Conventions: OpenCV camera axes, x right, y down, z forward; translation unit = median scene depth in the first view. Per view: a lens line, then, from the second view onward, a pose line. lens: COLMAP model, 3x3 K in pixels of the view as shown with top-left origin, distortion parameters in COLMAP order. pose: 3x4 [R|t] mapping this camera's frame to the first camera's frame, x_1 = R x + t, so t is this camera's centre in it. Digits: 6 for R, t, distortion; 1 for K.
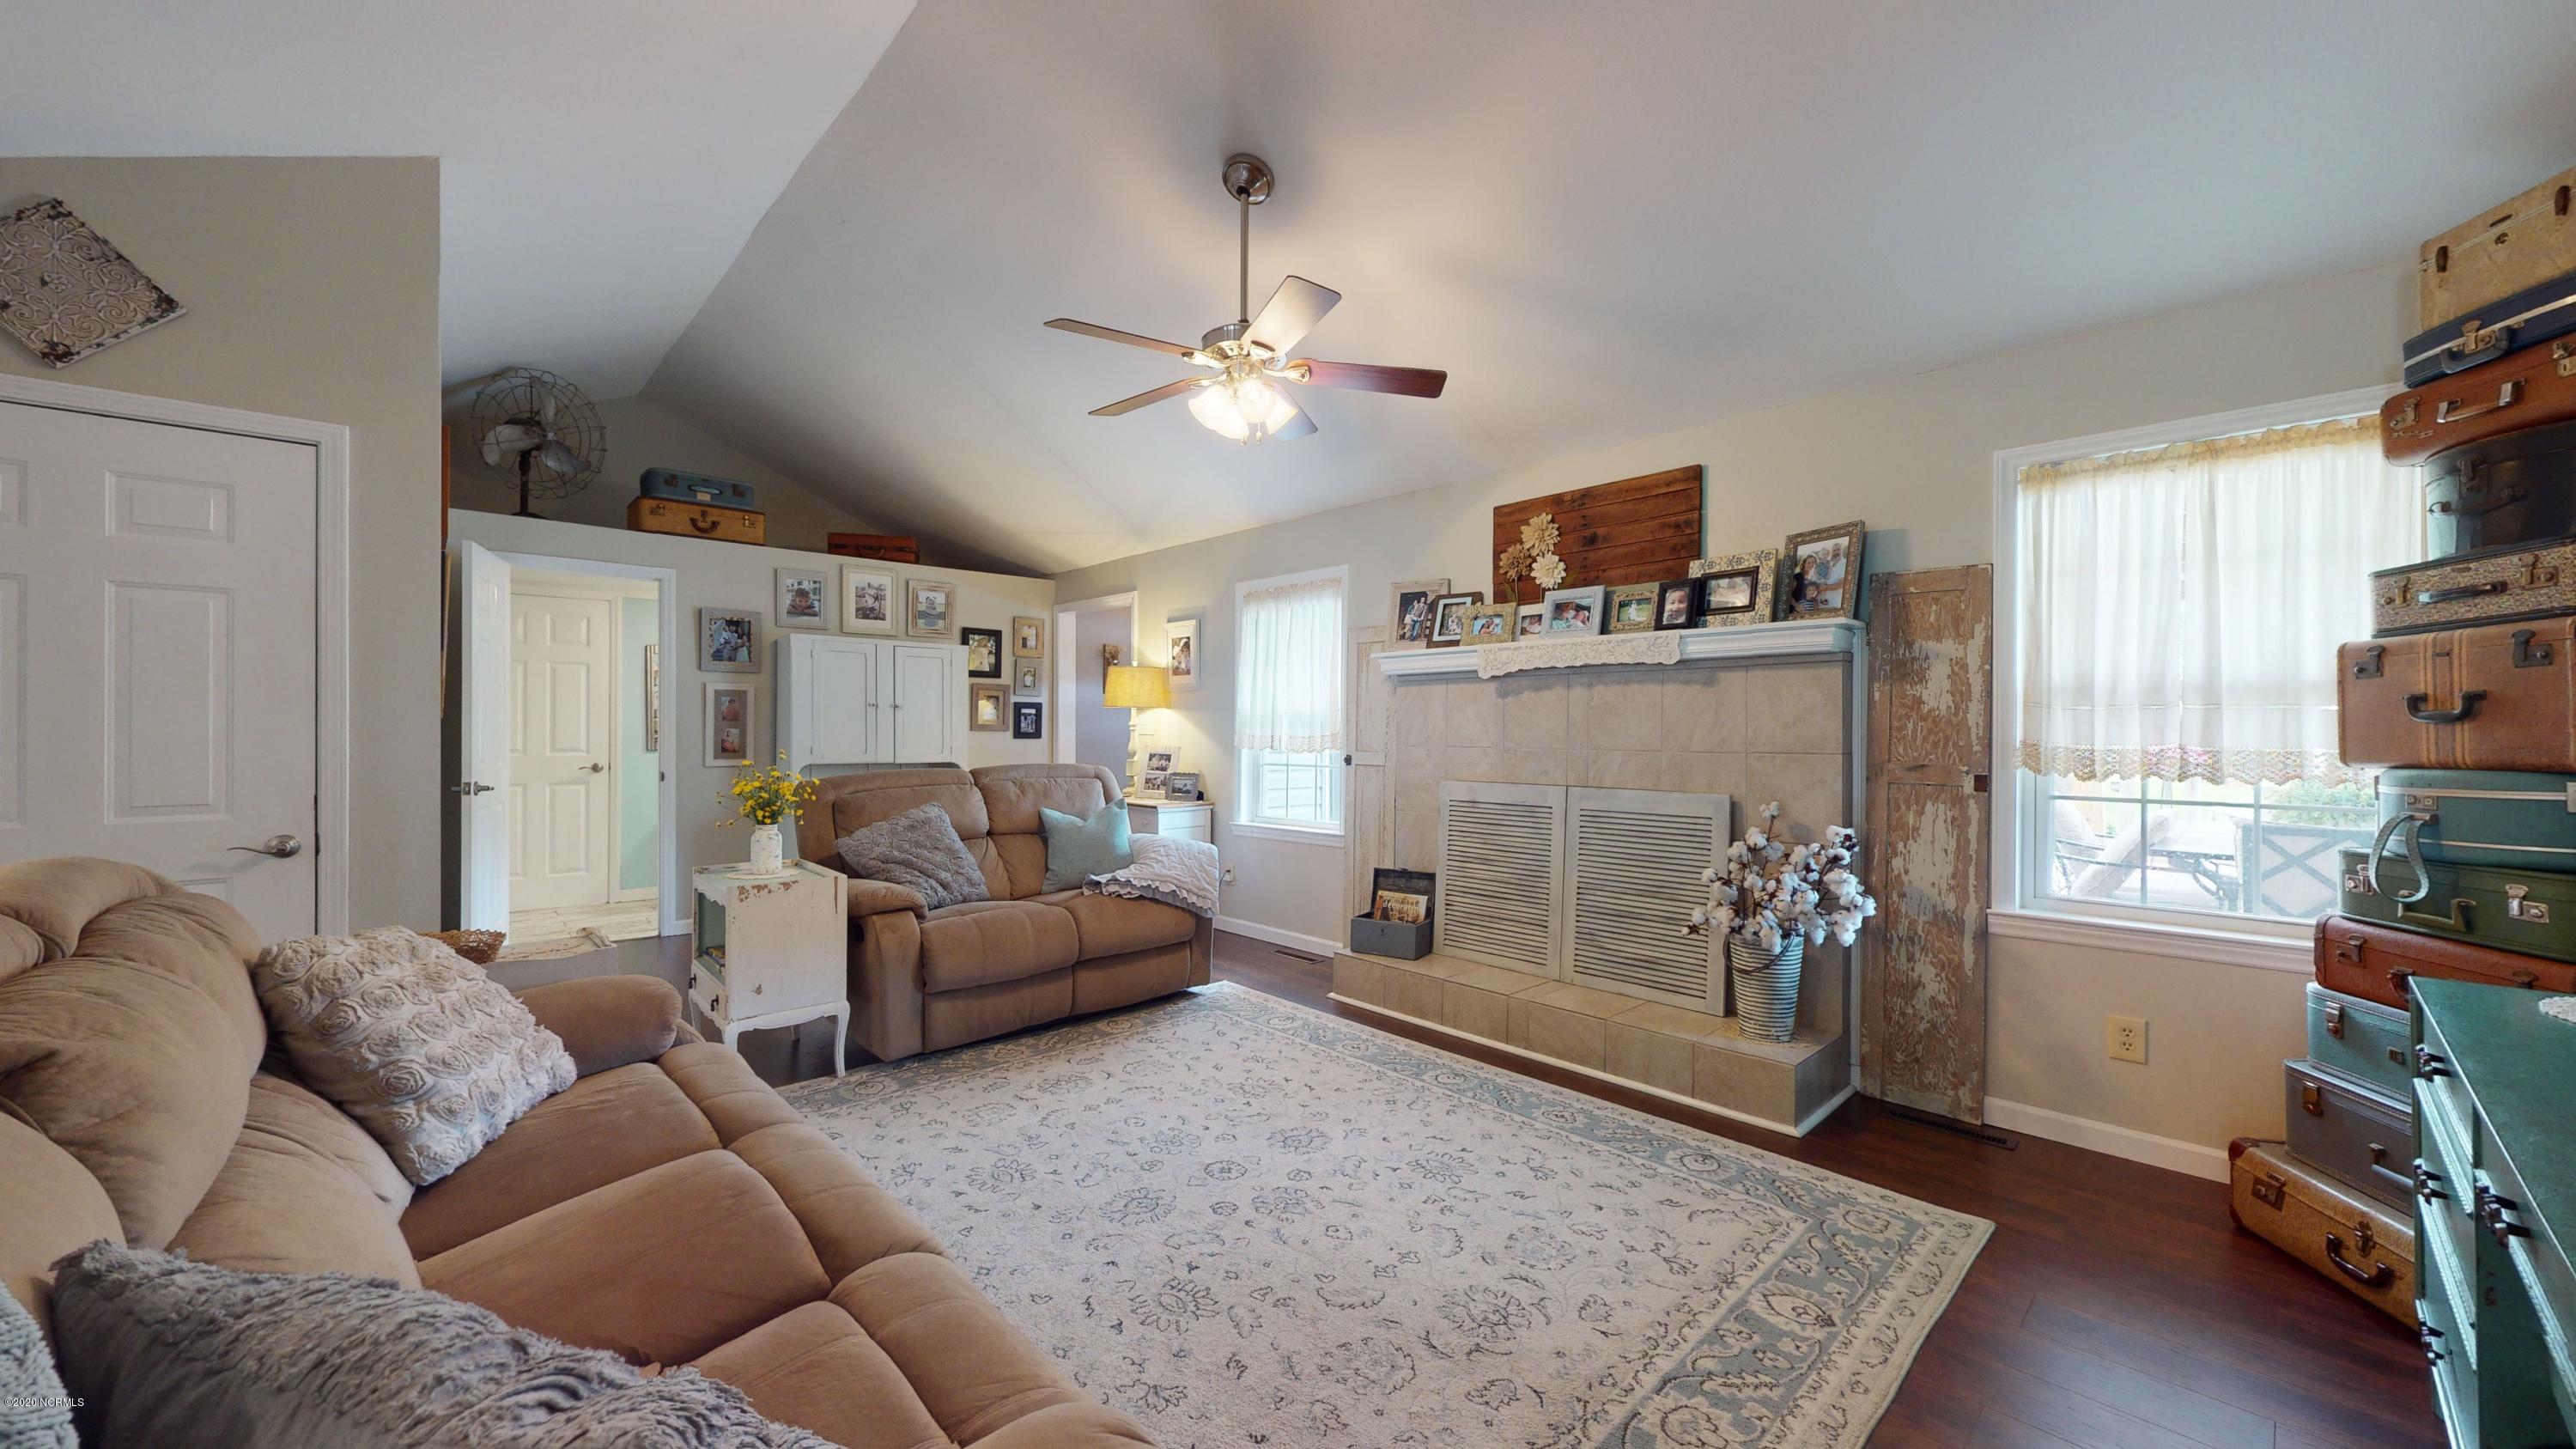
lens RADIAL K [[946.0, 0, 1289.5], [0, 946.0, 730.0], [0, 0, 1]] dist [0.000070, -0.000050]
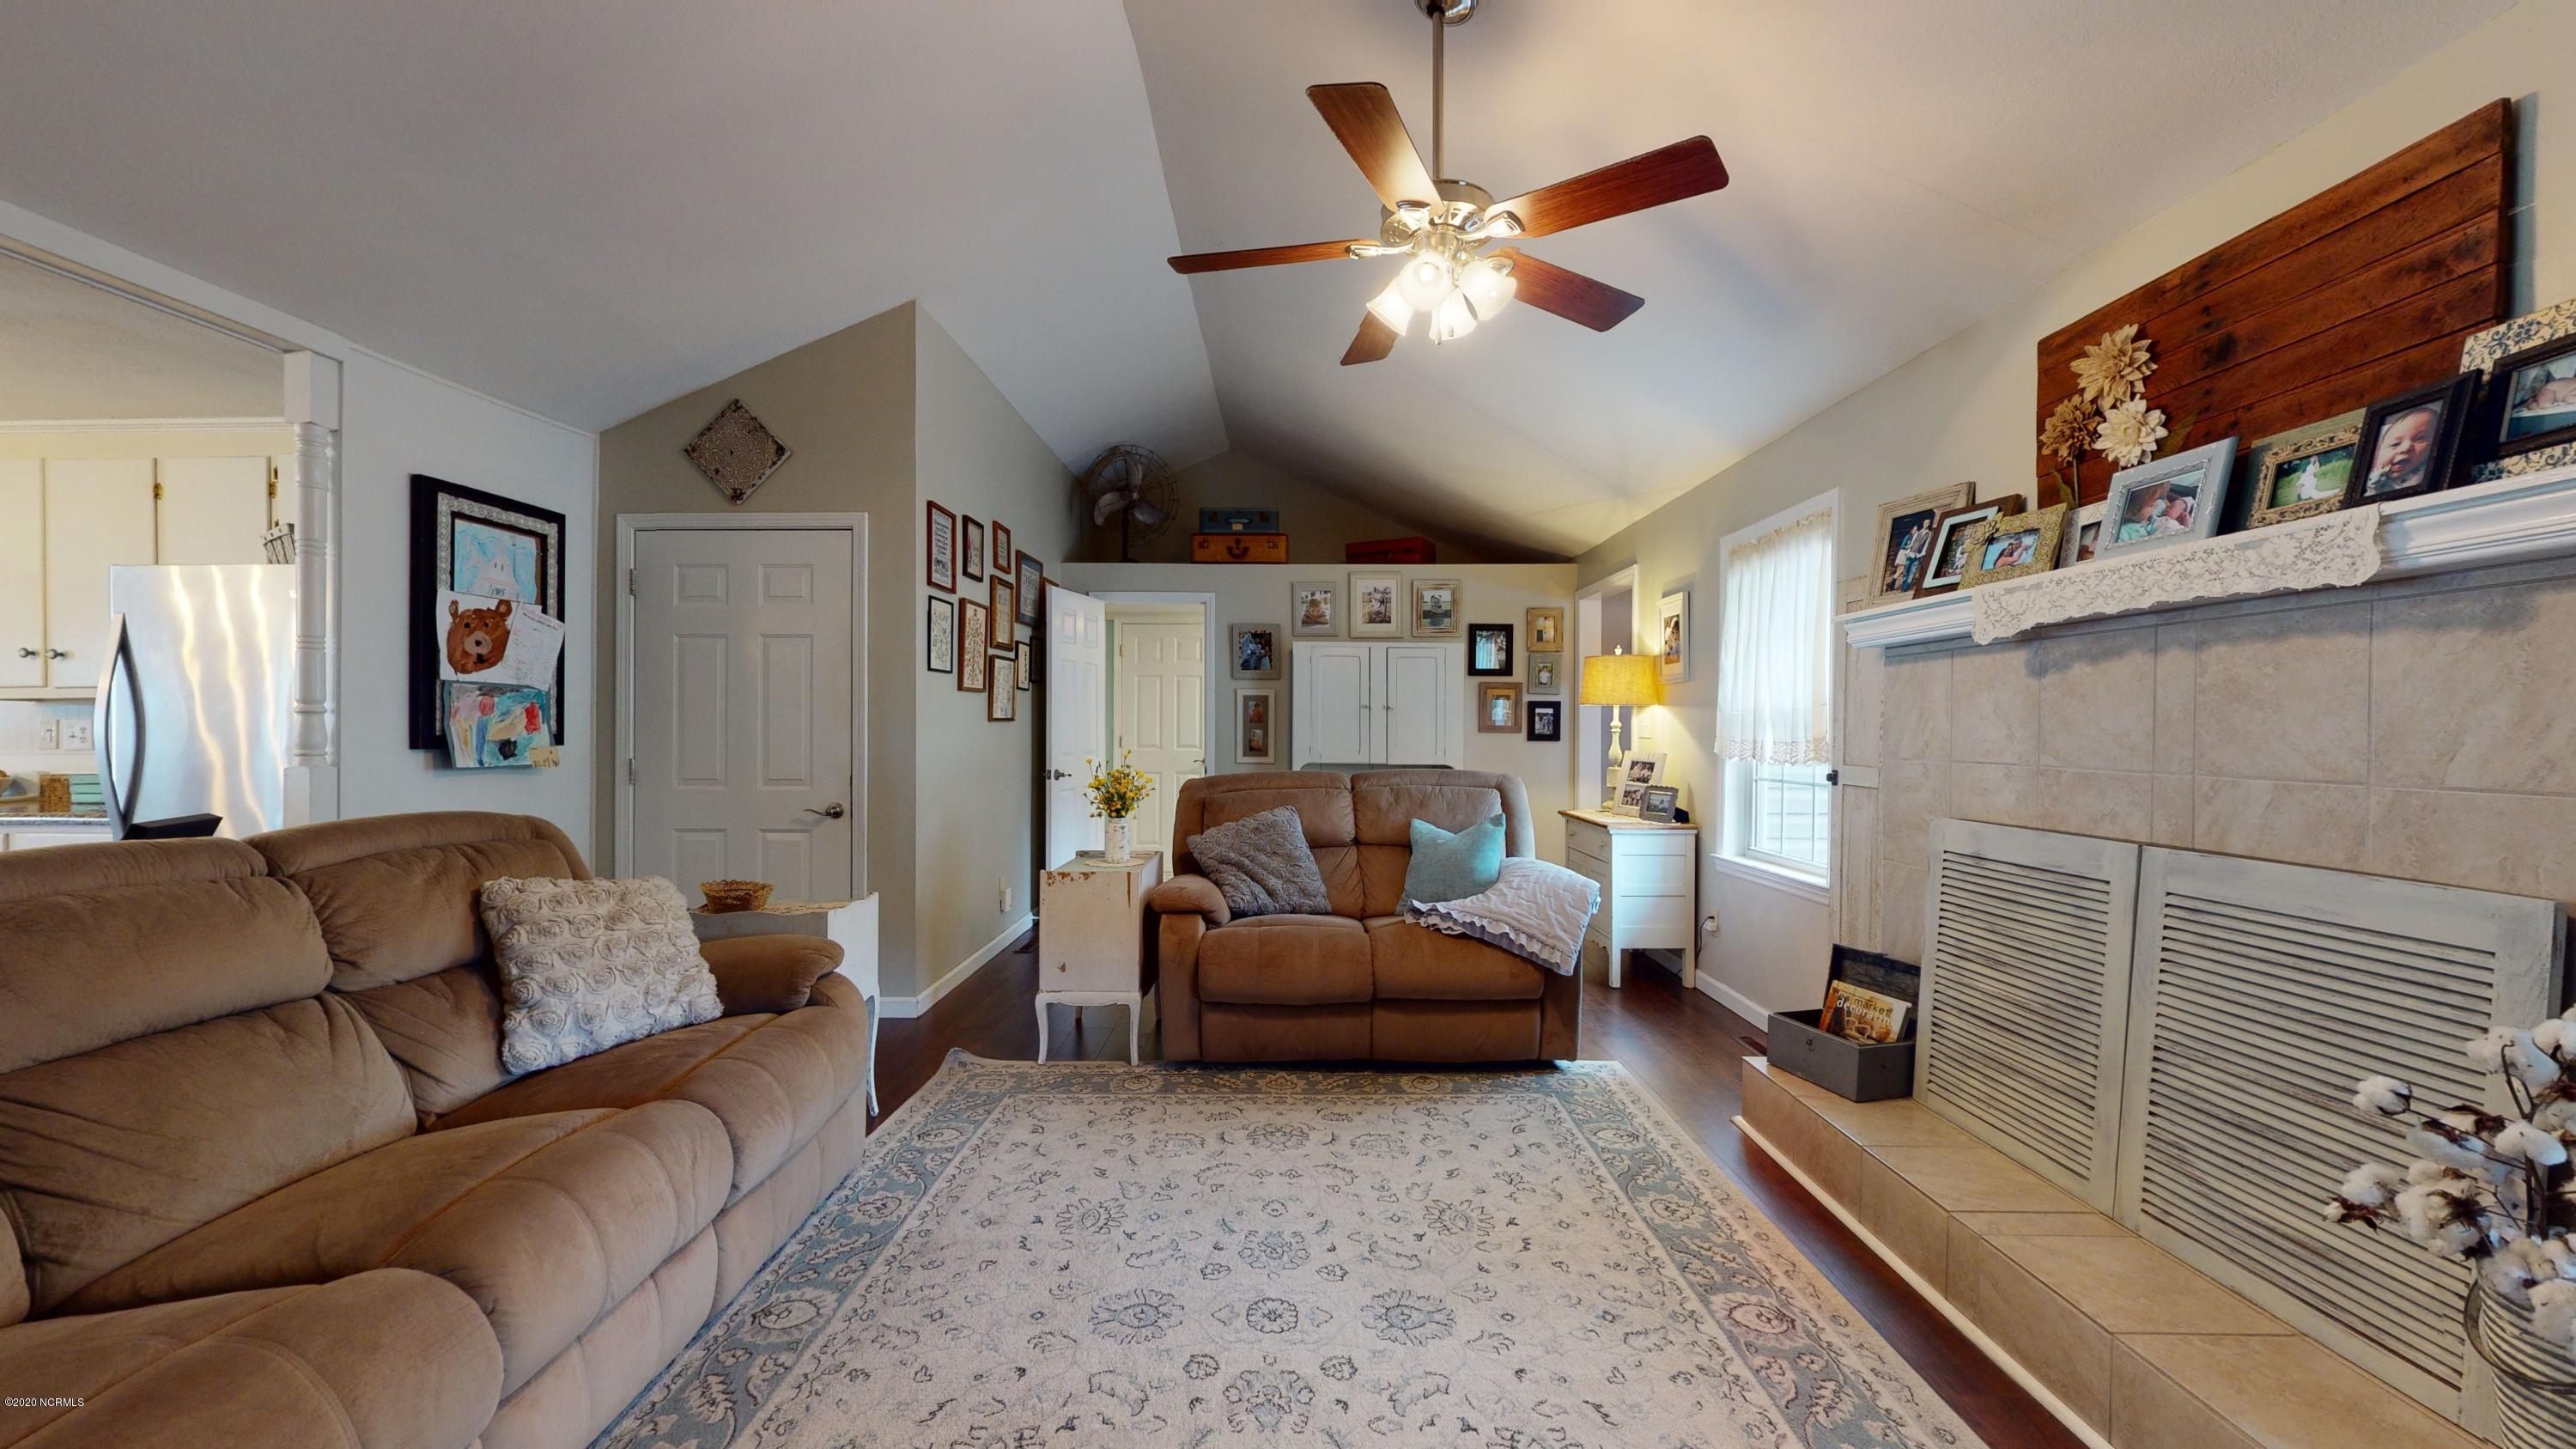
lens RADIAL K [[946.0, 0, 1289.5], [0, 946.0, 730.0], [0, 0, 1]] dist [0.000070, -0.000050]
pose [[0.726510, 0.001487, -0.687154, 0.296118], [-0.002329, 0.999997, -0.000298, -0.001183], [0.687152, 0.001817, 0.726512, 0.295570]]
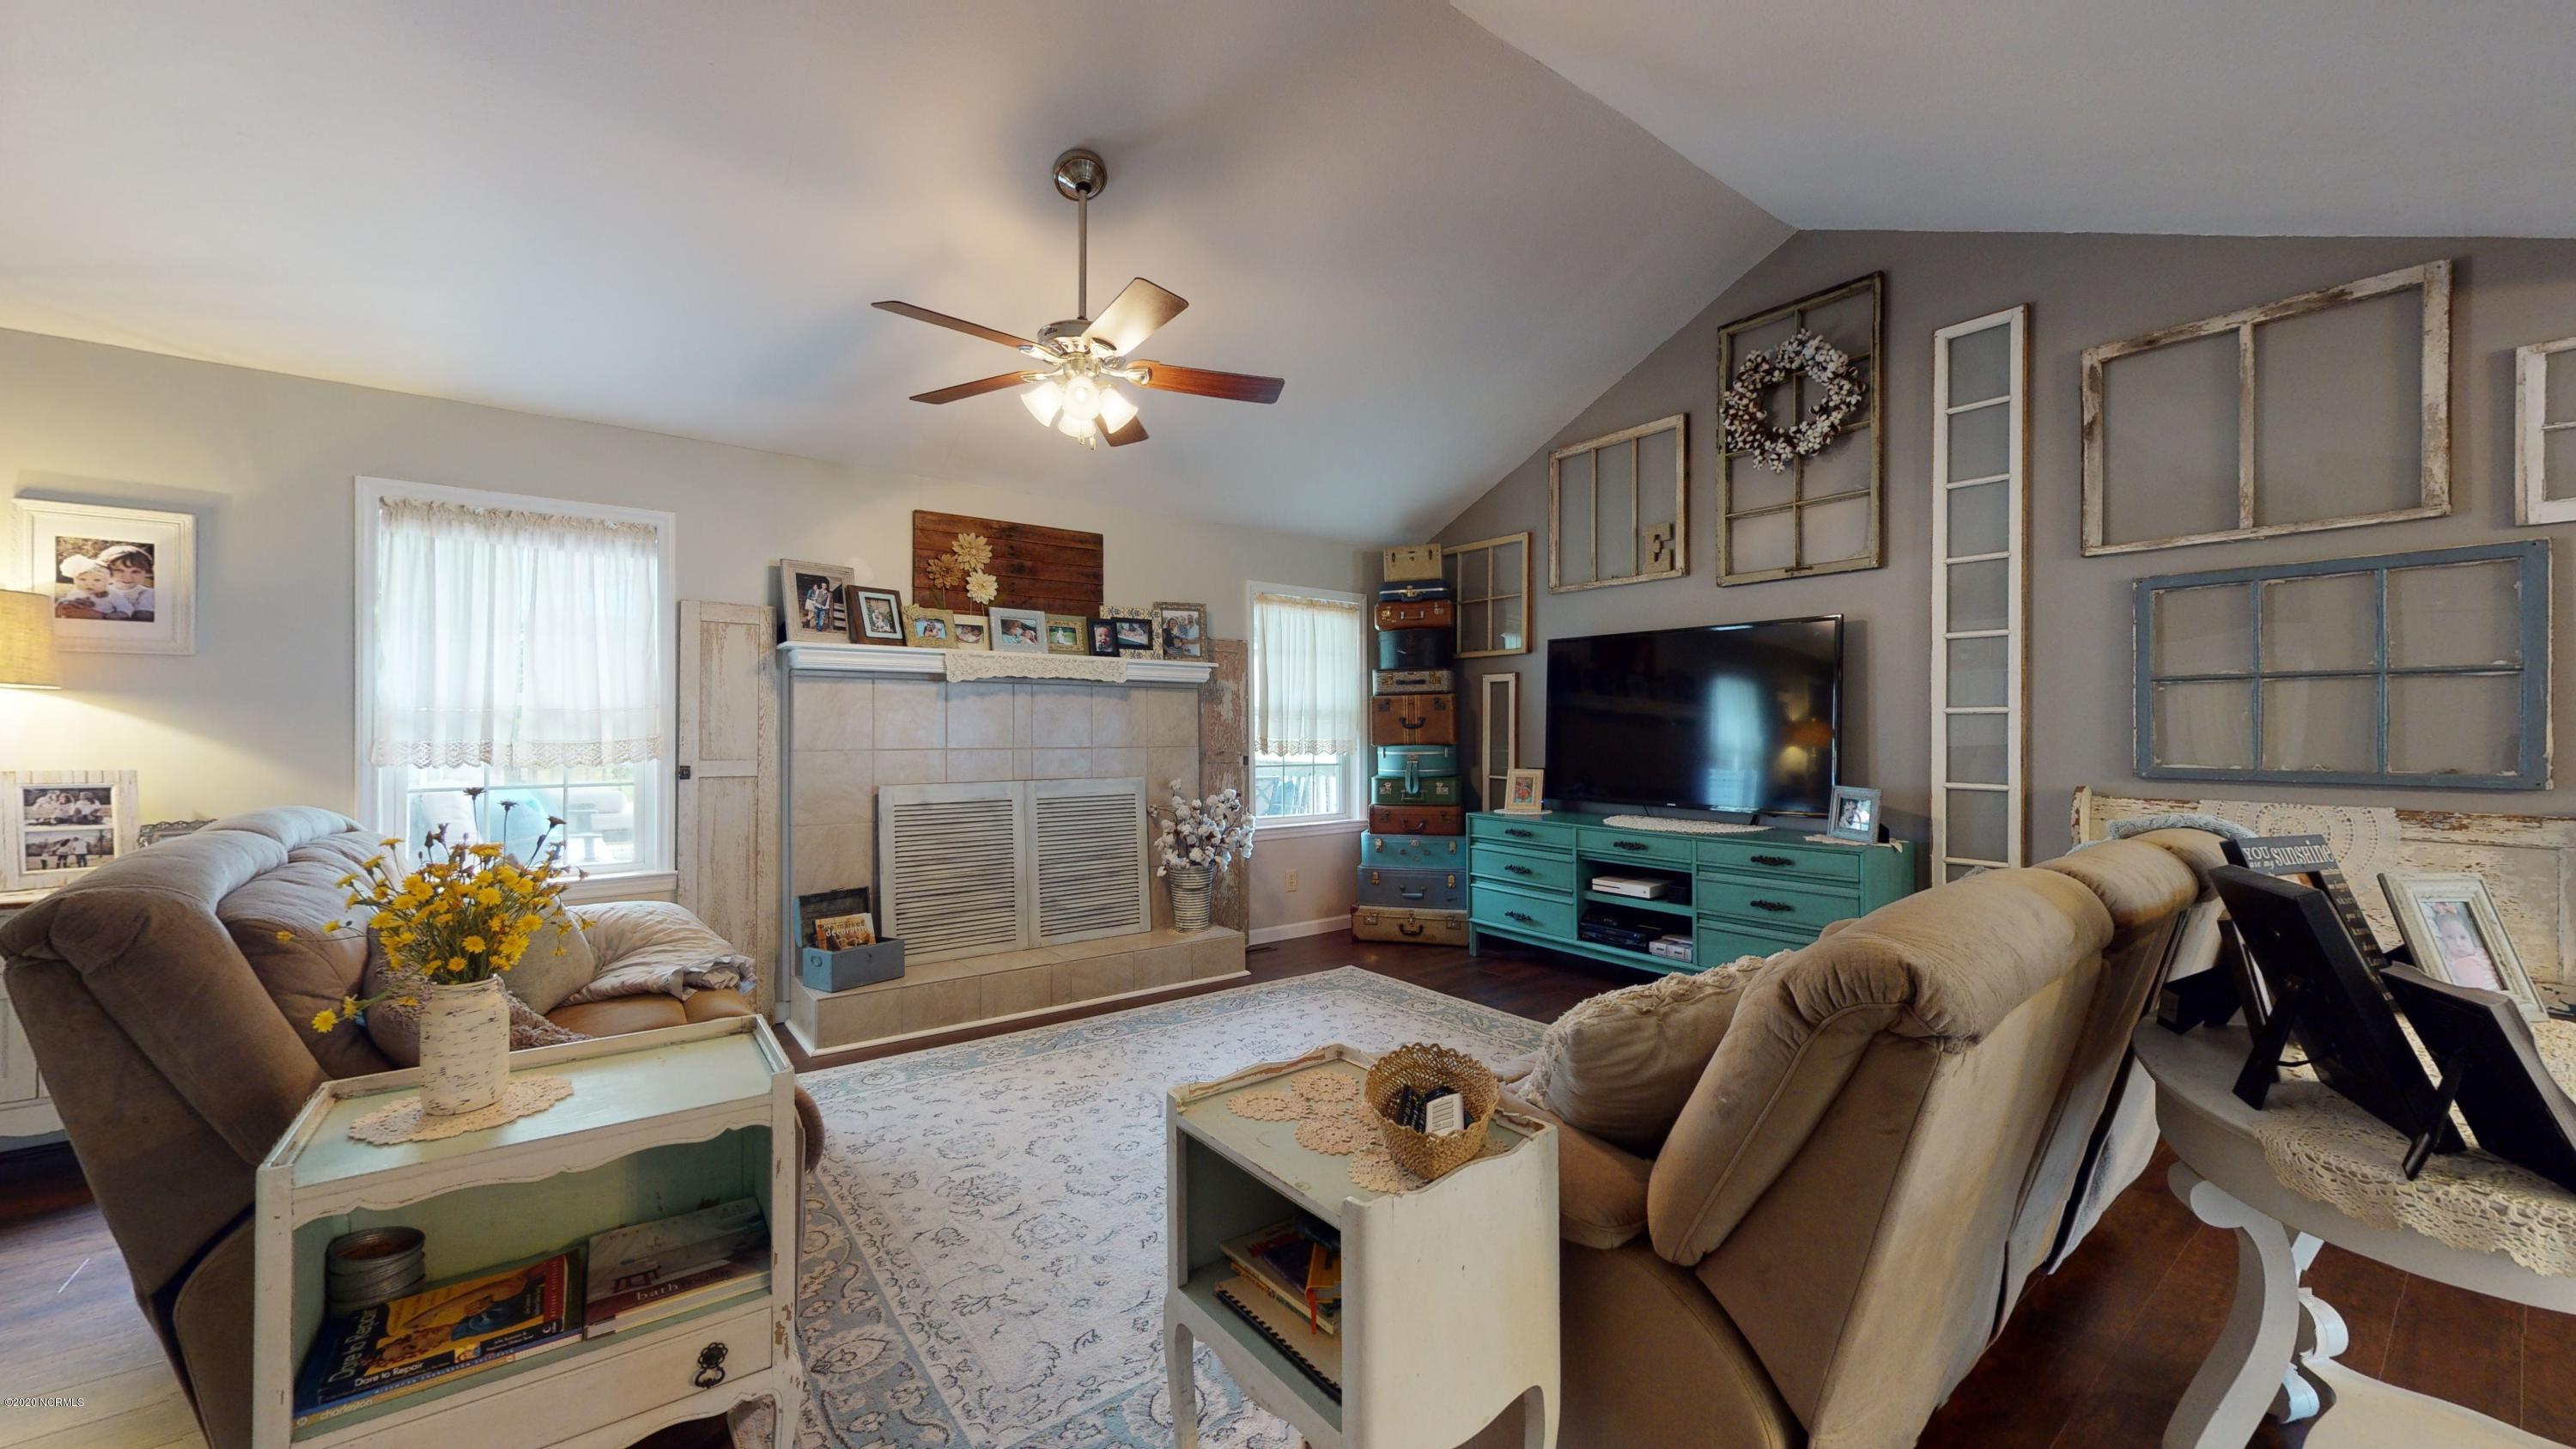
lens RADIAL K [[946.0, 0, 1289.5], [0, 946.0, 730.0], [0, 0, 1]] dist [0.000070, -0.000050]
pose [[0.098375, -0.001329, 0.995149, -0.786454], [0.001489, 0.999998, 0.001188, -0.003072], [-0.995148, 0.001365, 0.098377, 0.536527]]
